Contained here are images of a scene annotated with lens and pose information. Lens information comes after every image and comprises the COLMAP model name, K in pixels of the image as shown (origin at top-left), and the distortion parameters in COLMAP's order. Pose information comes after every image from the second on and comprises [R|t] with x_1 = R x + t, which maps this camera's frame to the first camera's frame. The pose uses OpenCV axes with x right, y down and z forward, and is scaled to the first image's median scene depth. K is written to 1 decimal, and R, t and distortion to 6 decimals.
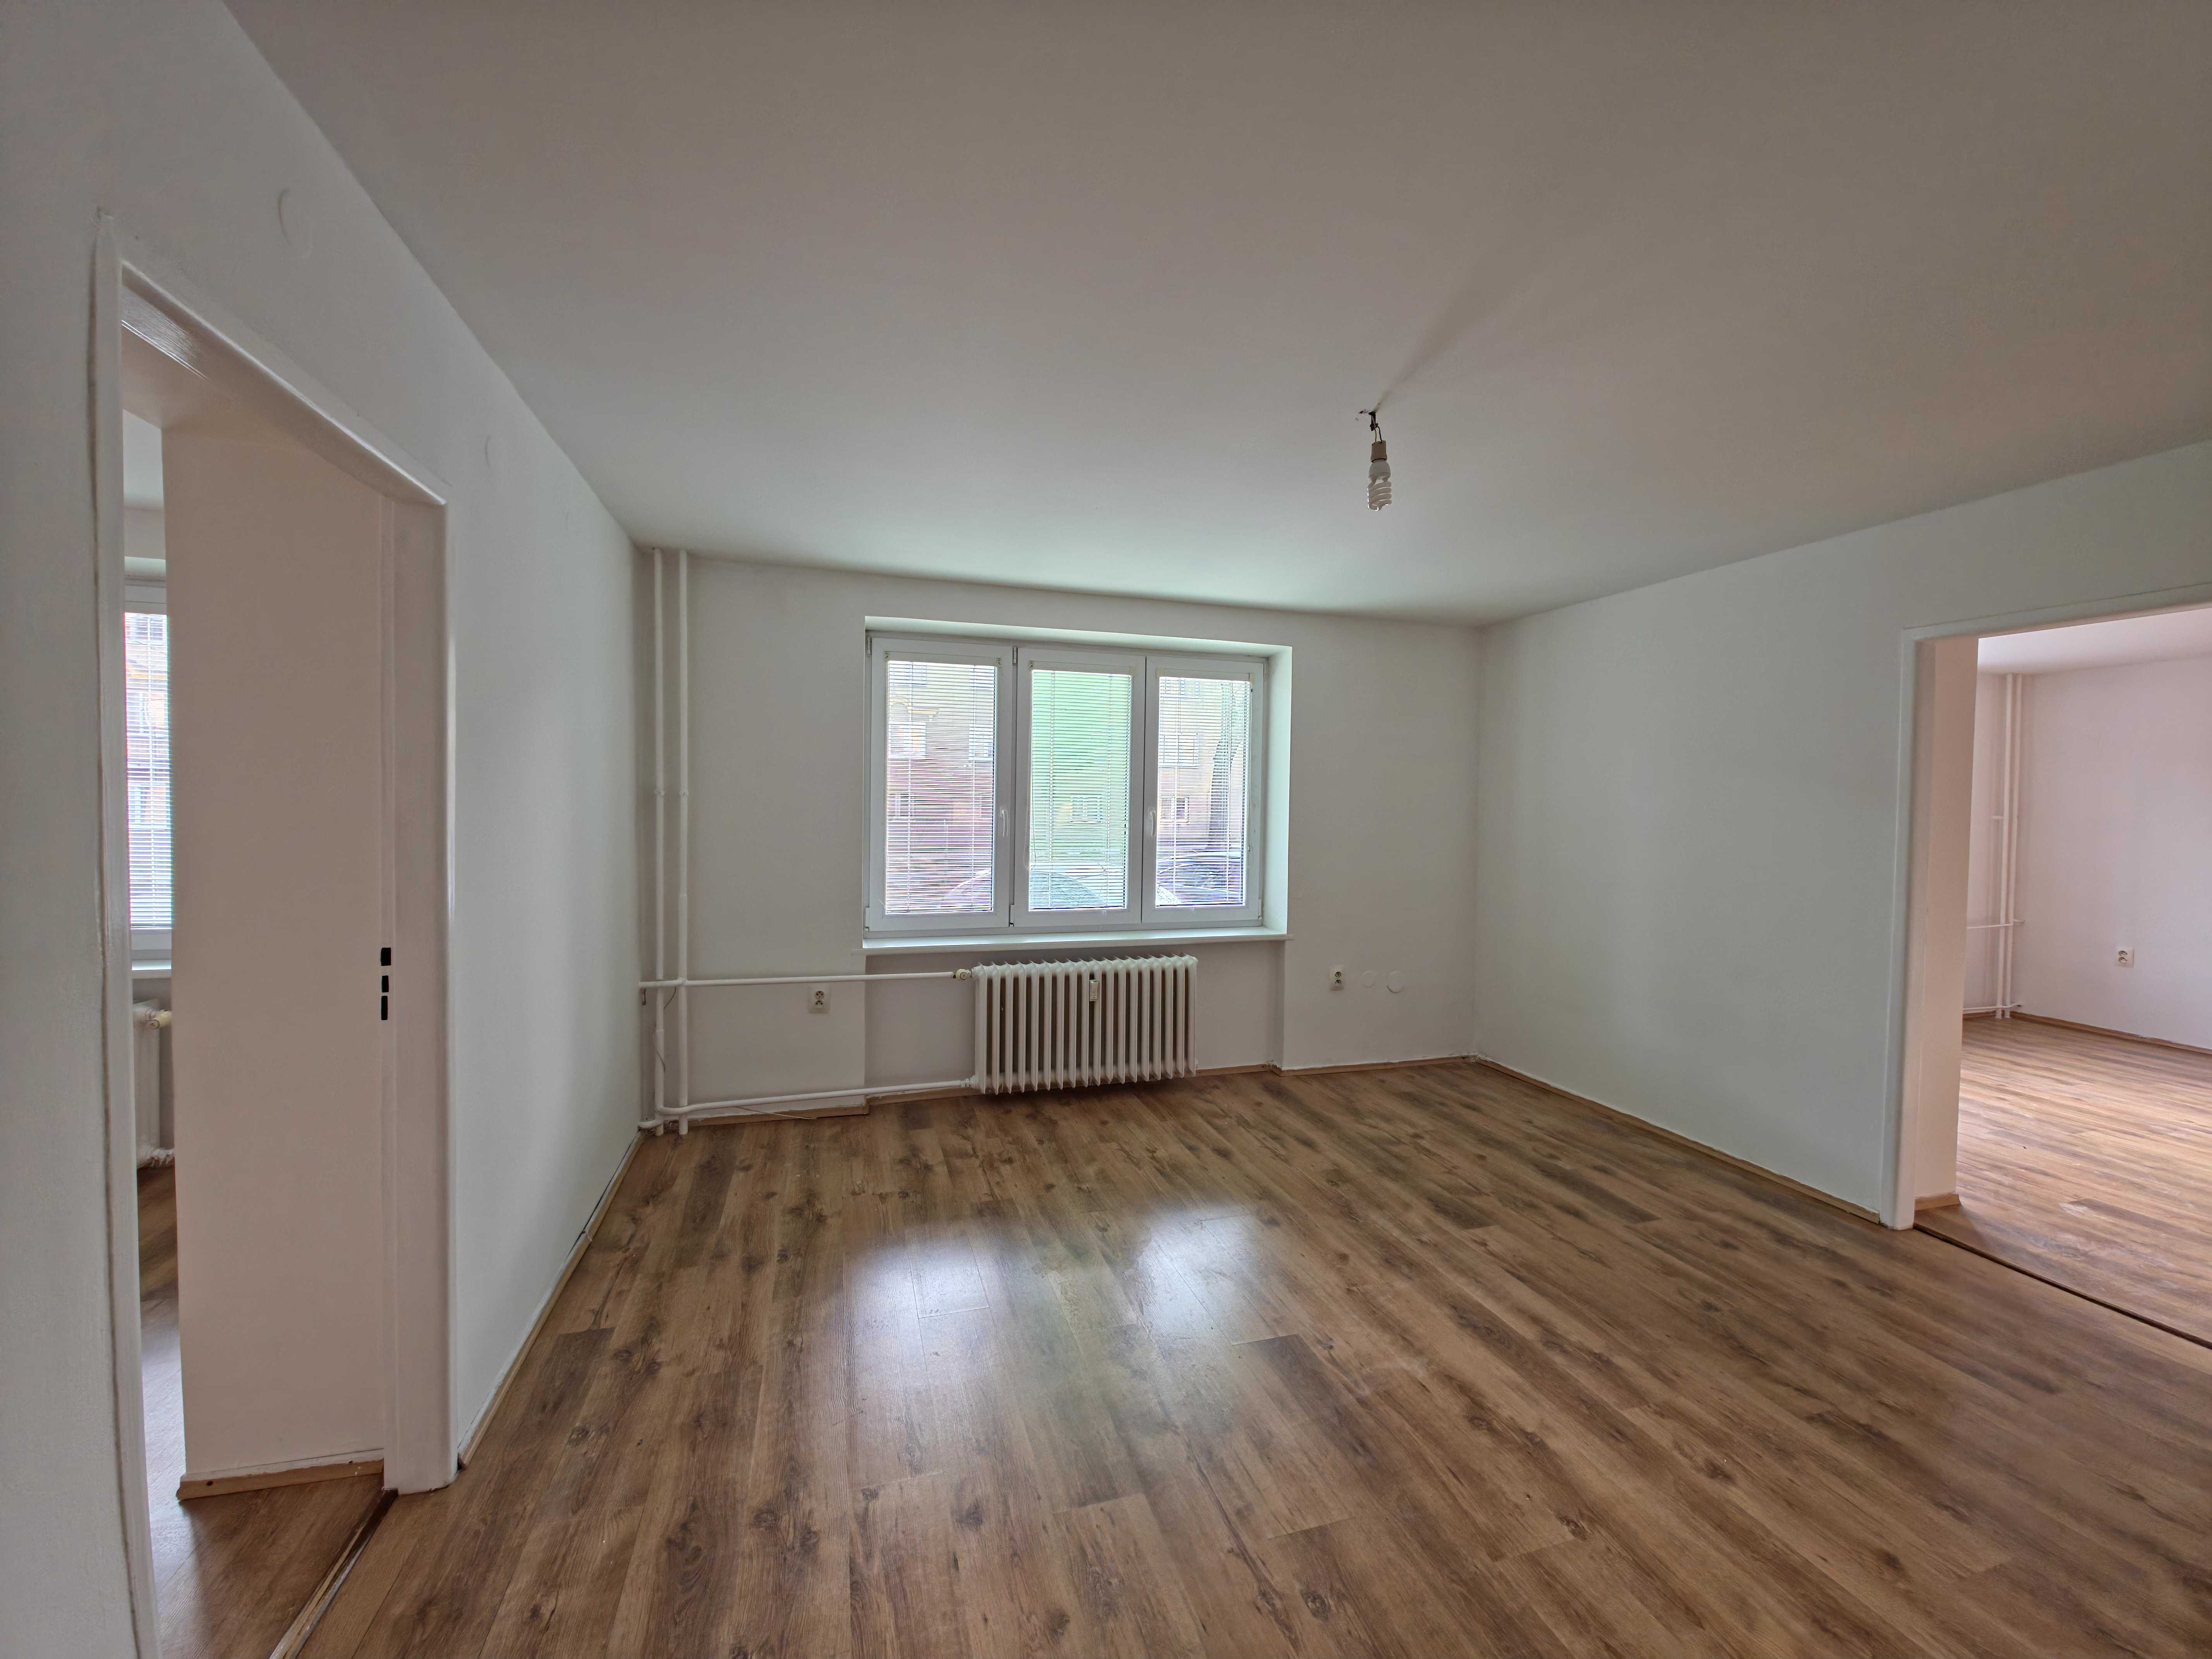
lens RADIAL K [[875.5, 0, 1099.8], [0, 875.5, 827.9], [0, 0, 1]] dist [0.013406, -0.009364]
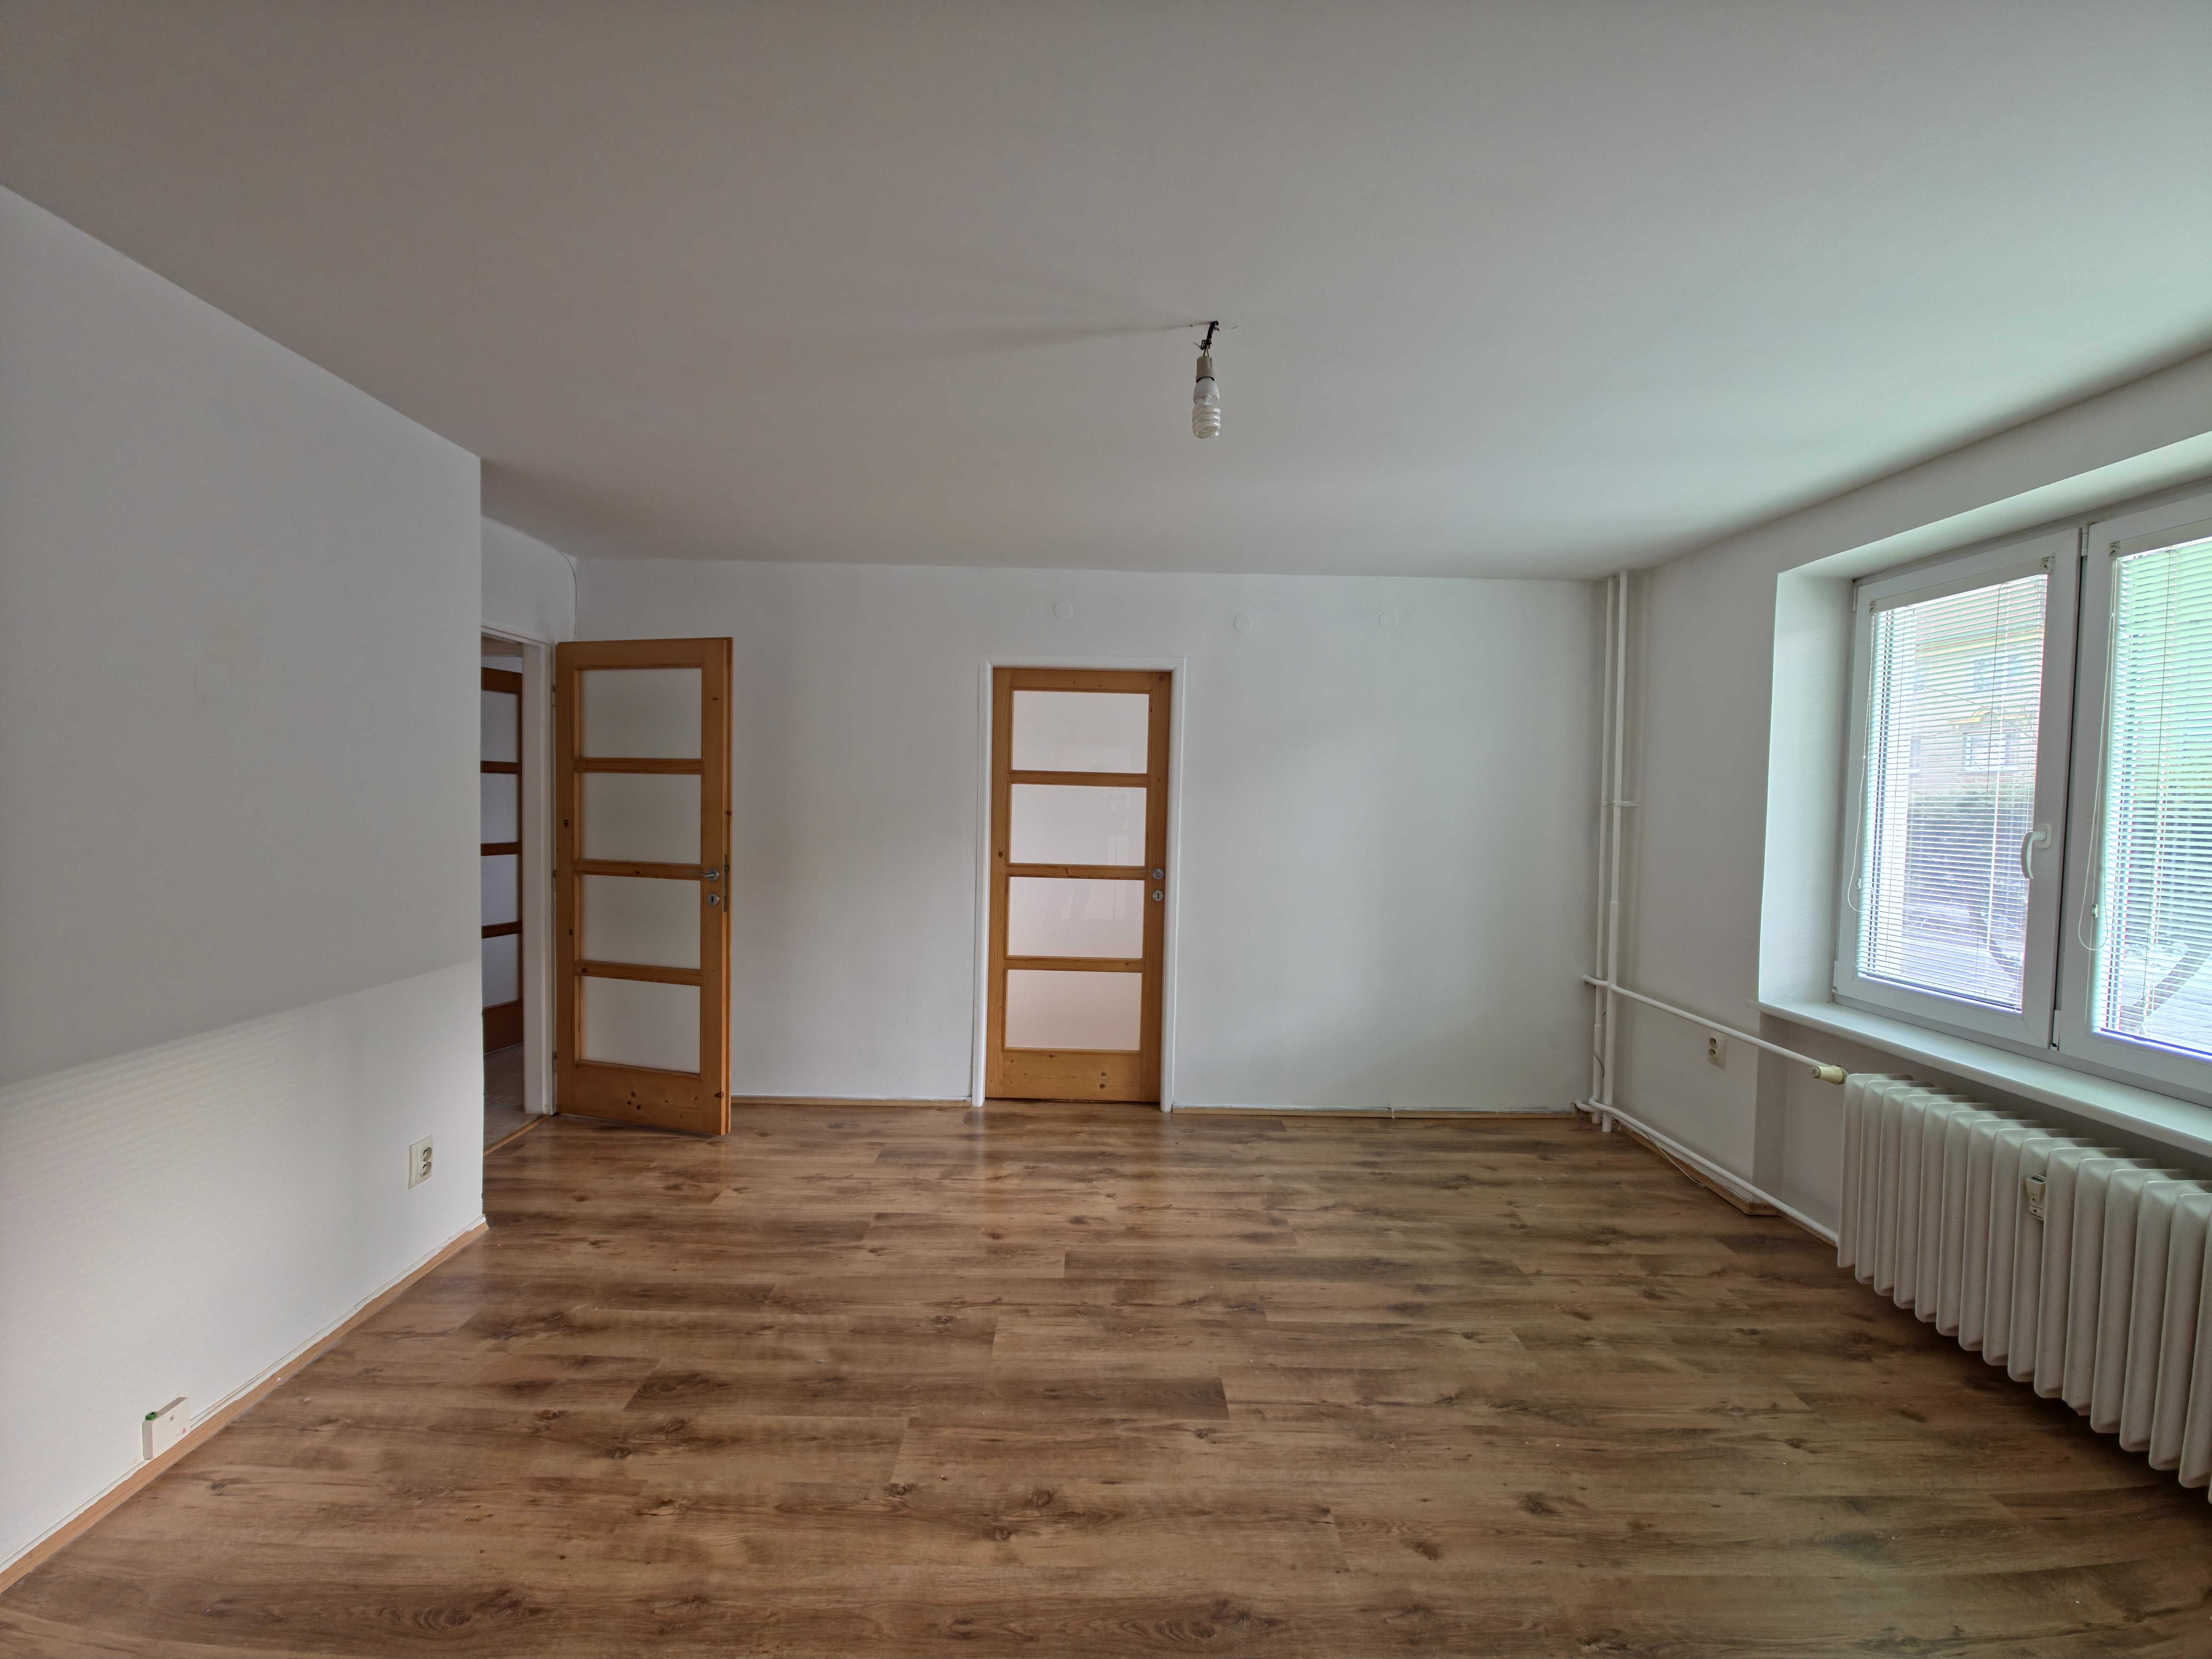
lens RADIAL K [[902.4, 0, 1111.5], [0, 902.4, 825.9], [0, 0, 1]] dist [-0.012698, -0.000427]
pose [[-0.284577, 0.010056, -0.958600, 1.042841], [-0.053167, 0.998240, 0.026255, -0.013831], [0.957178, 0.058438, -0.283542, 1.061298]]
